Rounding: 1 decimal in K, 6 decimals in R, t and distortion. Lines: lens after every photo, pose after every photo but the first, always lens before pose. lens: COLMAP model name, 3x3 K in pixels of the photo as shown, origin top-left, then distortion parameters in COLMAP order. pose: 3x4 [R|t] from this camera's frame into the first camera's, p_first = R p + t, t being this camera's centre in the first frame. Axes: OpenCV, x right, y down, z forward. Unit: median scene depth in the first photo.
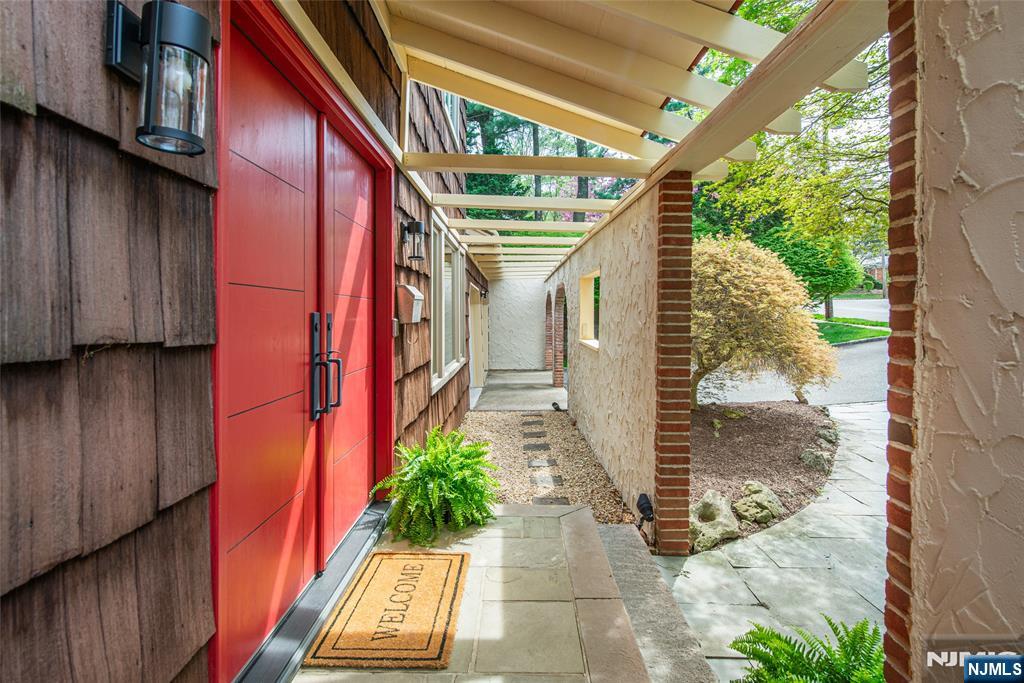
lens RADIAL K [[532.0, 0, 520.0], [0, 532.0, 319.8], [0, 0, 1]] dist [0.000638, -0.000390]
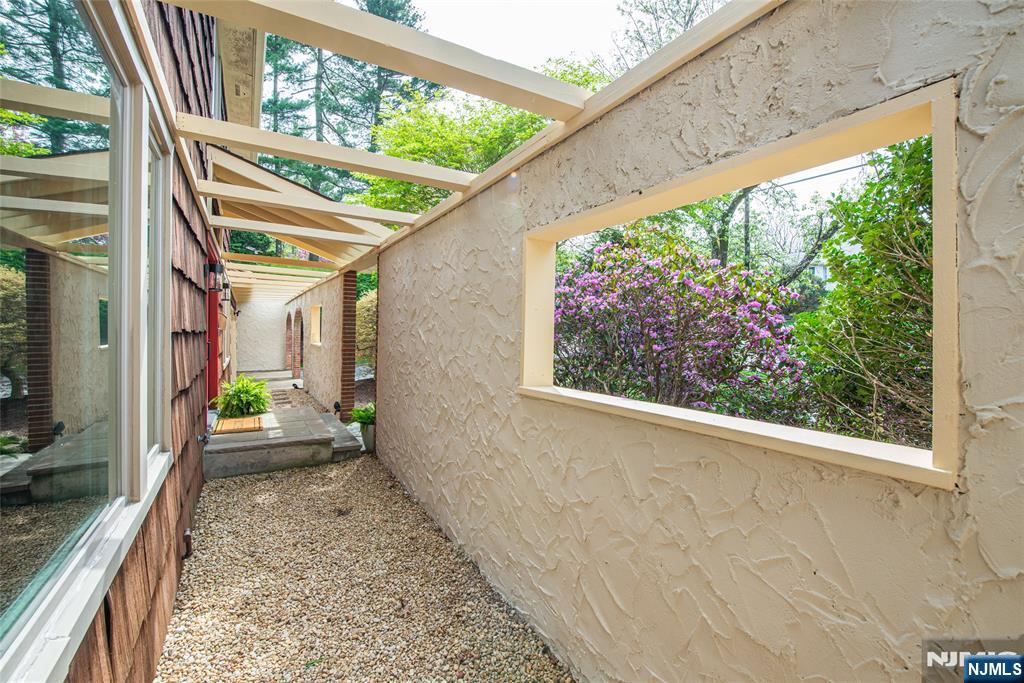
lens RADIAL K [[446.3, 0, 516.1], [0, 446.3, 327.0], [0, 0, 1]] dist [0.000252, 0.000015]
pose [[0.862359, 0.004202, 0.506280, -0.097639], [0.004318, 0.999868, -0.015654, 0.024918], [-0.506279, 0.015685, 0.862227, -1.218003]]
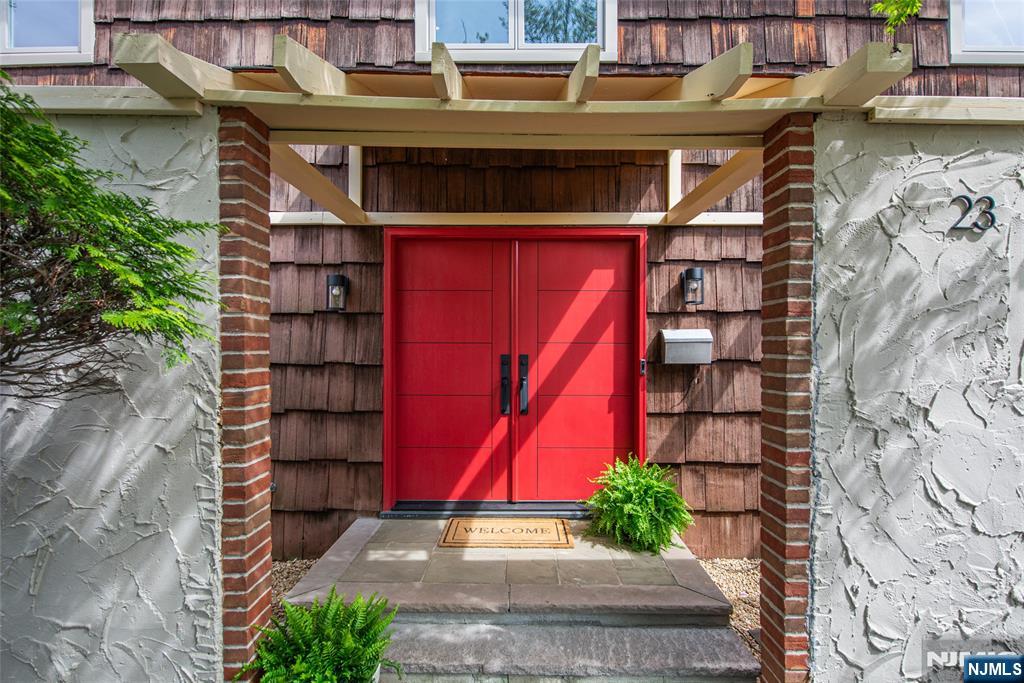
lens RADIAL K [[532.0, 0, 512.9], [0, 532.0, 340.7], [0, 0, 1]] dist [0.000638, -0.000390]
pose [[-0.017432, -0.005613, -0.999832, 0.975974], [-0.011836, 0.999915, -0.005407, -0.033631], [0.999778, 0.011740, -0.017497, 0.727345]]
